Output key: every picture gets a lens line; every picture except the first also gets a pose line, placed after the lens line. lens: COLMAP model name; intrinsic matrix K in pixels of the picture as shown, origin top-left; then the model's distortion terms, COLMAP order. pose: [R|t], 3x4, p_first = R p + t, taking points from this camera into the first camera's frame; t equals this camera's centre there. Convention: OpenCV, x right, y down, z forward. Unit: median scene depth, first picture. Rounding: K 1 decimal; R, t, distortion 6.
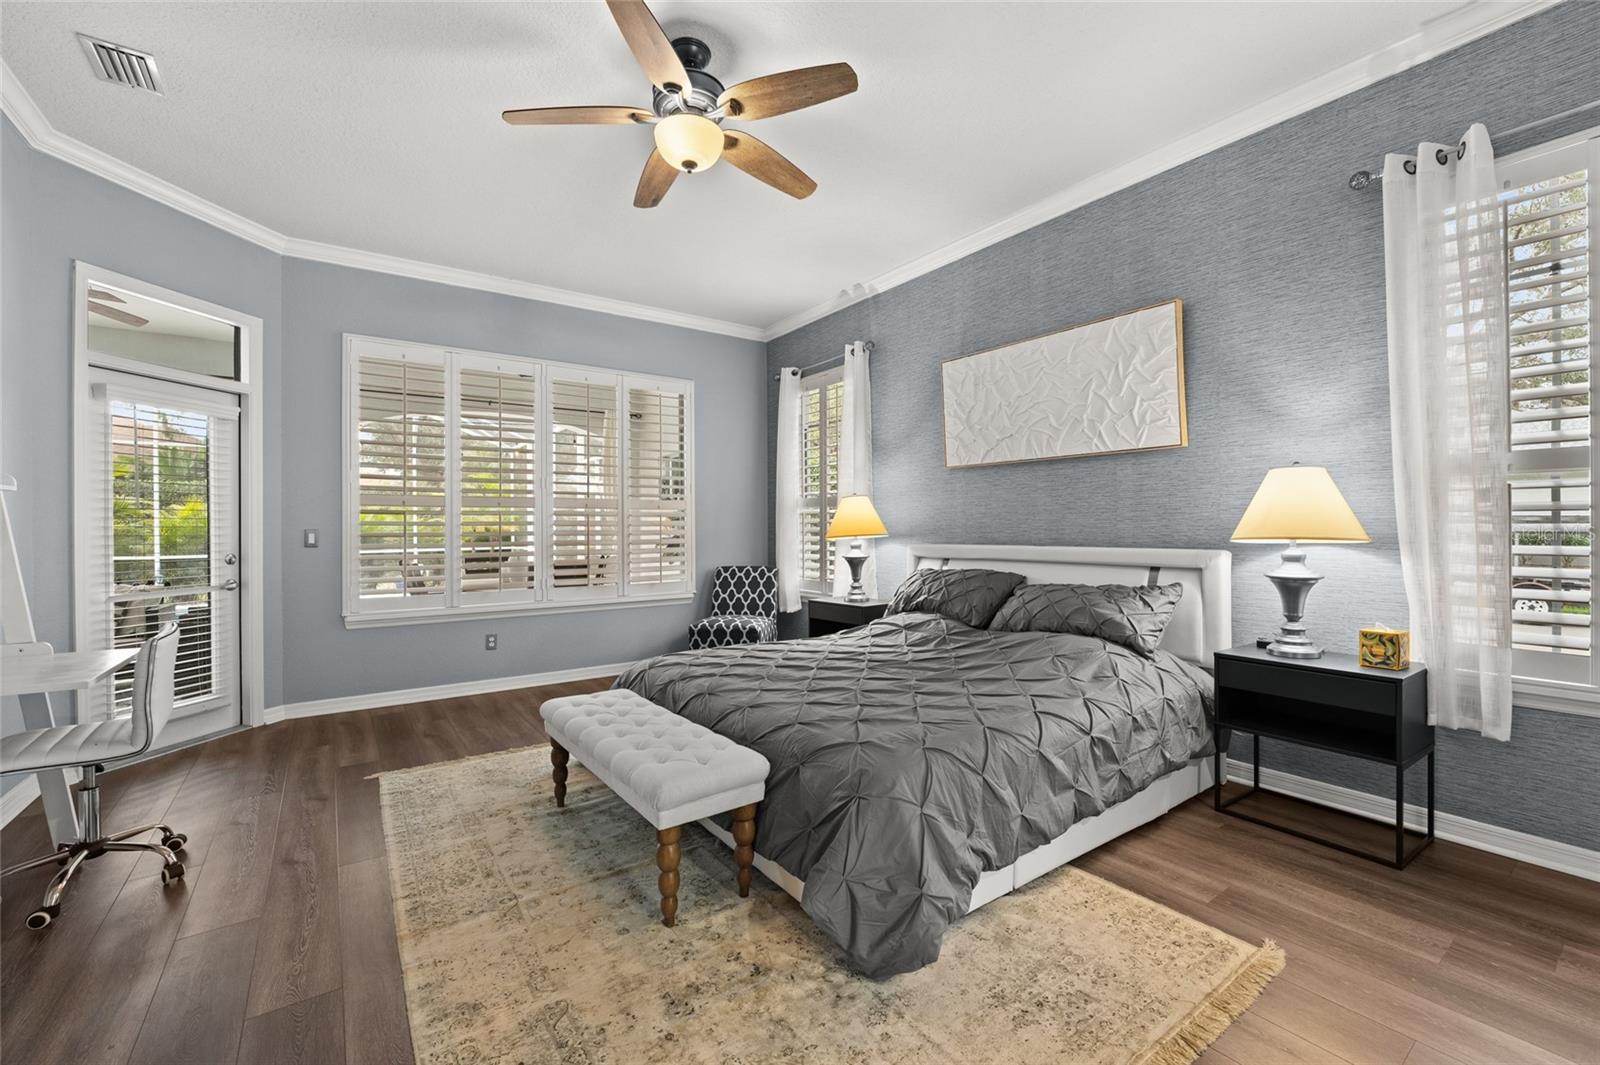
lens RADIAL K [[642.6, 0, 794.9], [0, 642.6, 526.2], [0, 0, 1]] dist [-0.014571, 0.000369]
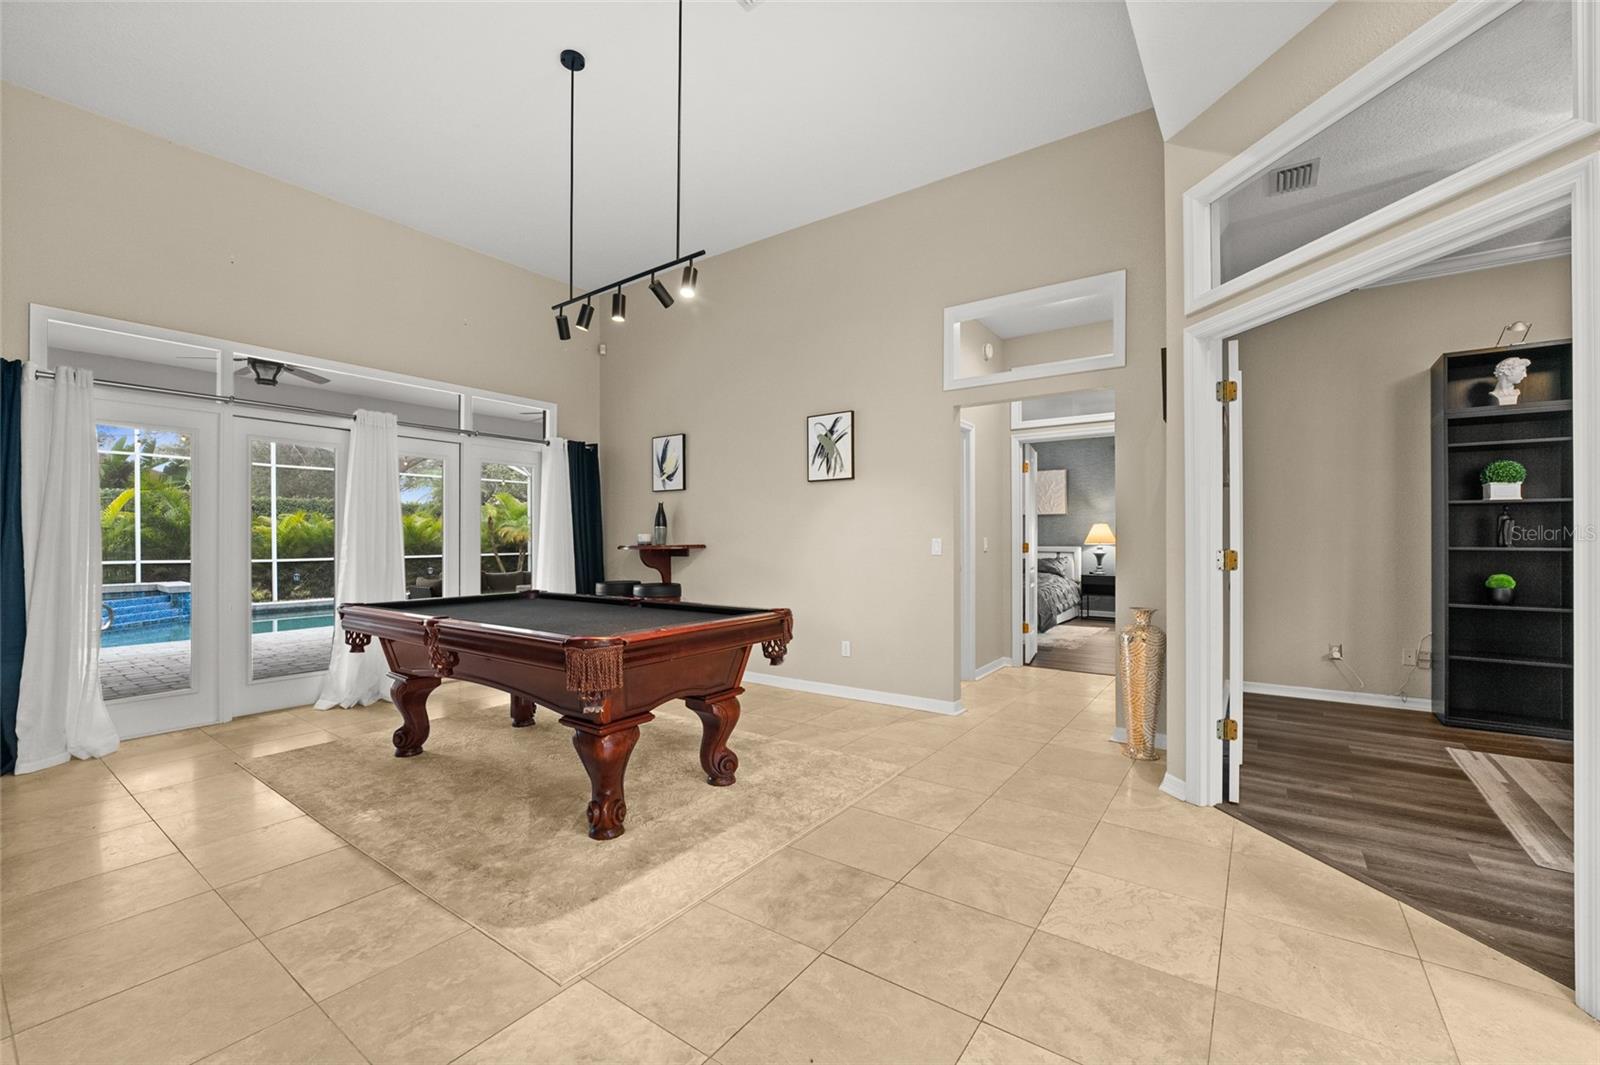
lens RADIAL K [[642.6, 0, 802.1], [0, 642.6, 537.4], [0, 0, 1]] dist [-0.014571, 0.000369]
pose [[0.940877, 0.006426, 0.338688, -1.802817], [-0.007012, 0.999975, 0.000508, -0.002279], [-0.338676, -0.002852, 0.940899, -1.642526]]
